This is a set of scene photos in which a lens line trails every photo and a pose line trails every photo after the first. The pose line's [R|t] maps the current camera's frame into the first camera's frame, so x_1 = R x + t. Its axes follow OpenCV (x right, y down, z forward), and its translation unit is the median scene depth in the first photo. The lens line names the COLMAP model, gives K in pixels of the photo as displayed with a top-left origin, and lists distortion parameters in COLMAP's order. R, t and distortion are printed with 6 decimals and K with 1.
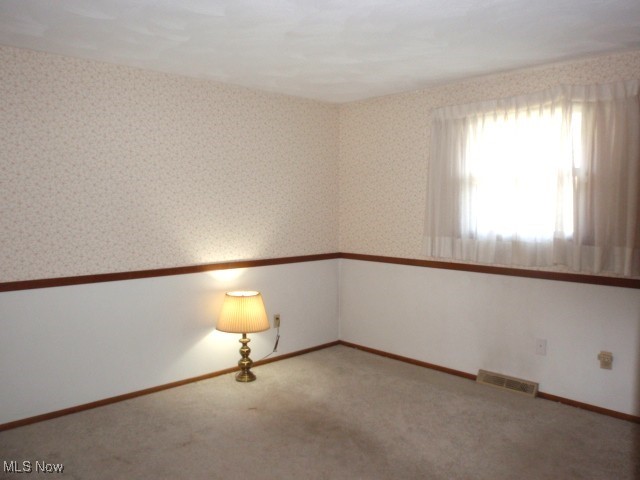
lens RADIAL K [[519.7, 0, 323.3], [0, 519.7, 240.8], [0, 0, 1]] dist [-0.093971, 0.056007]
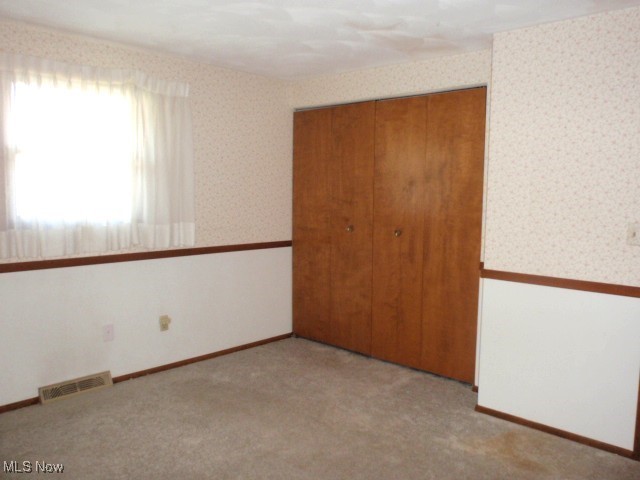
lens RADIAL K [[519.7, 0, 323.3], [0, 519.7, 240.8], [0, 0, 1]] dist [-0.093971, 0.056007]
pose [[-0.068932, -0.093424, 0.993237, -0.568103], [0.053334, 0.993837, 0.097182, -0.041064], [-0.996195, 0.059672, -0.063524, 0.661388]]
